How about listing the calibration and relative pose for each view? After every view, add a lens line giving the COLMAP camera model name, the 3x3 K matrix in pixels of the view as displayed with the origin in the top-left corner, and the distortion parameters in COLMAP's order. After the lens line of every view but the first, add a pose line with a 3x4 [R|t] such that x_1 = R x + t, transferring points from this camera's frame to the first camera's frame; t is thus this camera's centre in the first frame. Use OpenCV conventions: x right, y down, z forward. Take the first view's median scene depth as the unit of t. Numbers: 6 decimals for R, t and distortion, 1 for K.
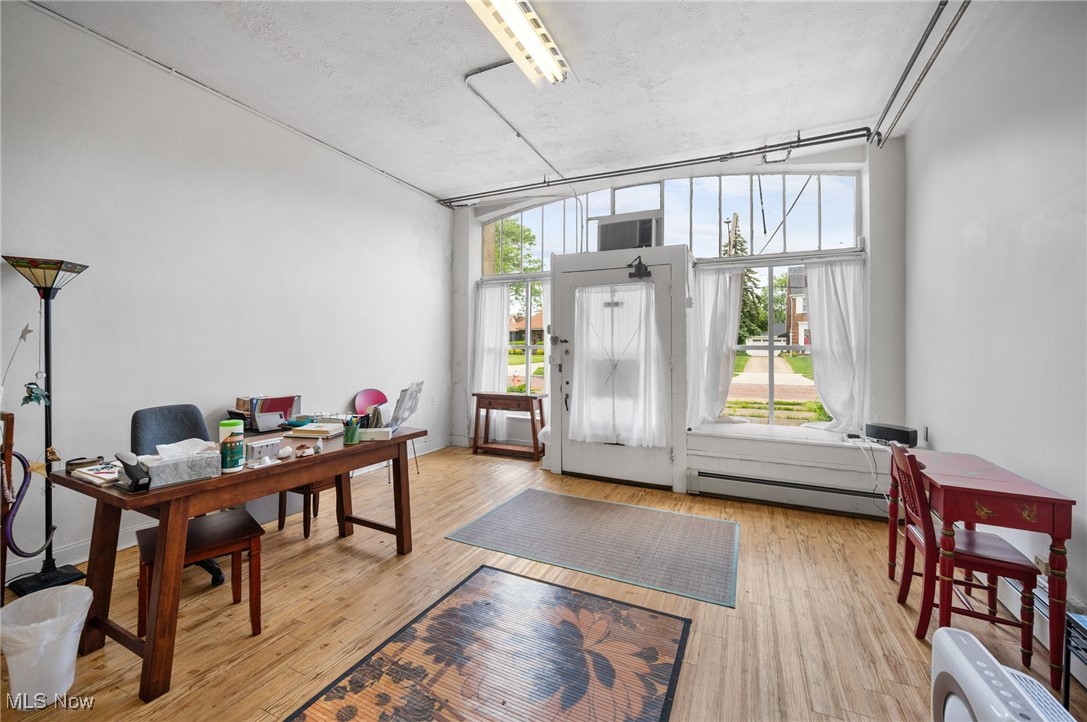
lens RADIAL K [[430.4, 0, 547.6], [0, 430.4, 351.7], [0, 0, 1]] dist [-0.001641, -0.000800]
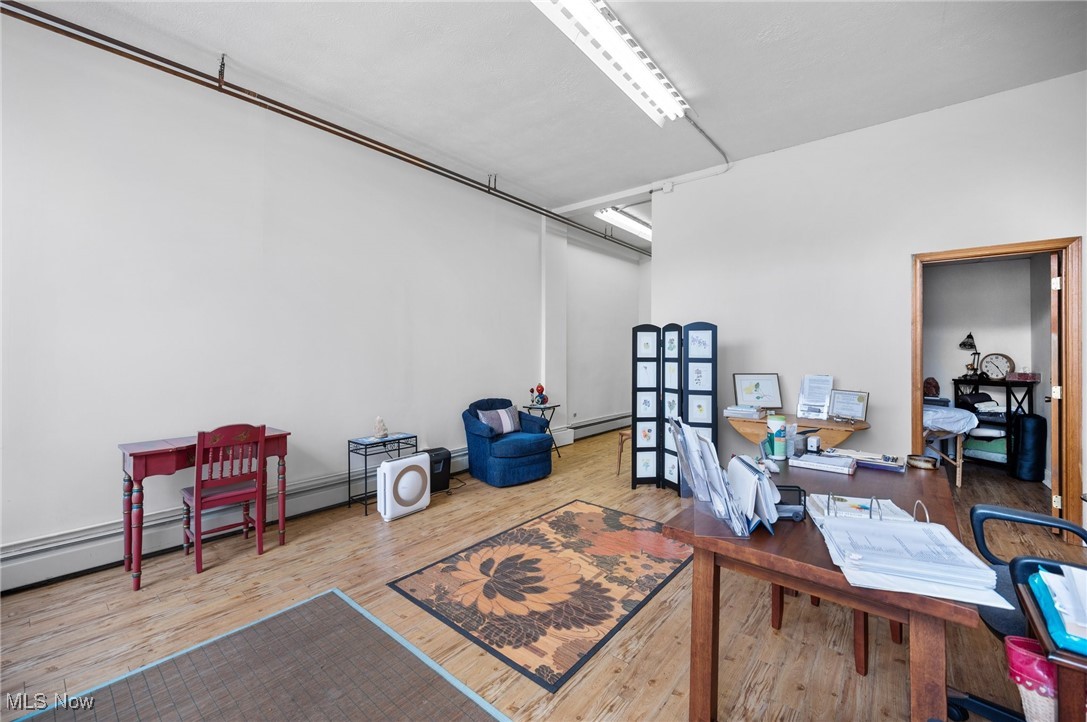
lens RADIAL K [[430.4, 0, 547.6], [0, 430.4, 351.7], [0, 0, 1]] dist [-0.001641, -0.000800]
pose [[-0.968782, -0.011285, 0.247659, -0.406676], [-0.009677, 0.999923, 0.007709, -0.017446], [-0.247727, 0.005072, -0.968817, 2.237225]]
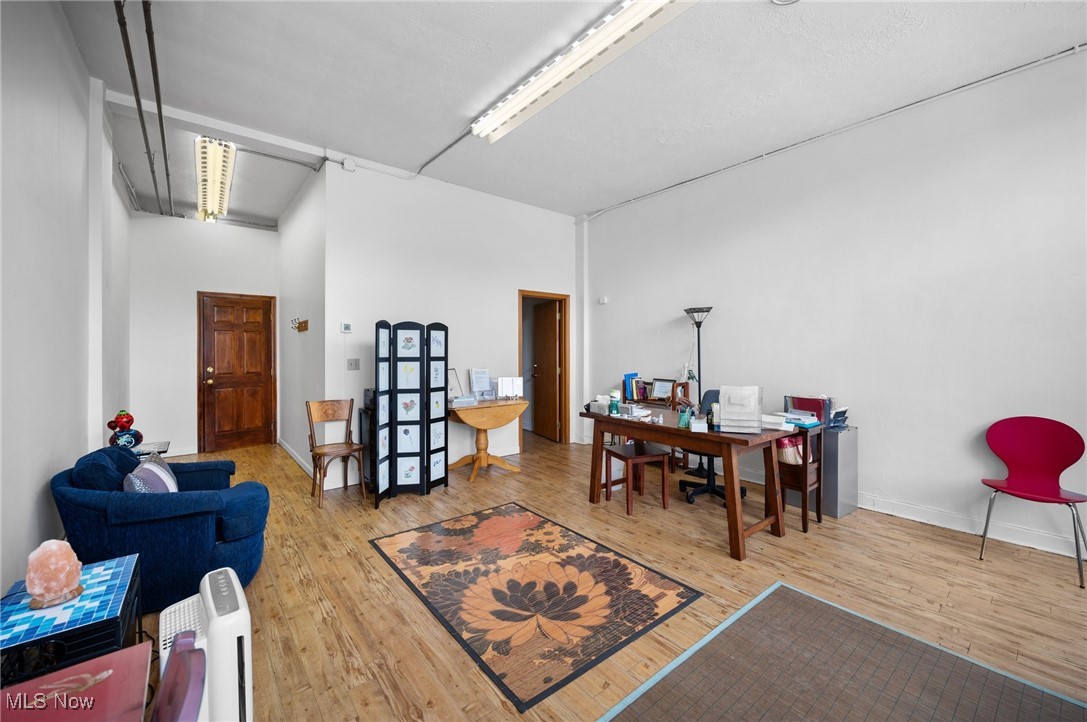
lens RADIAL K [[430.4, 0, 547.6], [0, 430.4, 351.7], [0, 0, 1]] dist [-0.001641, -0.000800]
pose [[-0.428389, -0.009661, -0.903543, 1.102813], [-0.008845, 0.999940, -0.006498, 0.005401], [0.903551, 0.005208, -0.428449, 1.507227]]
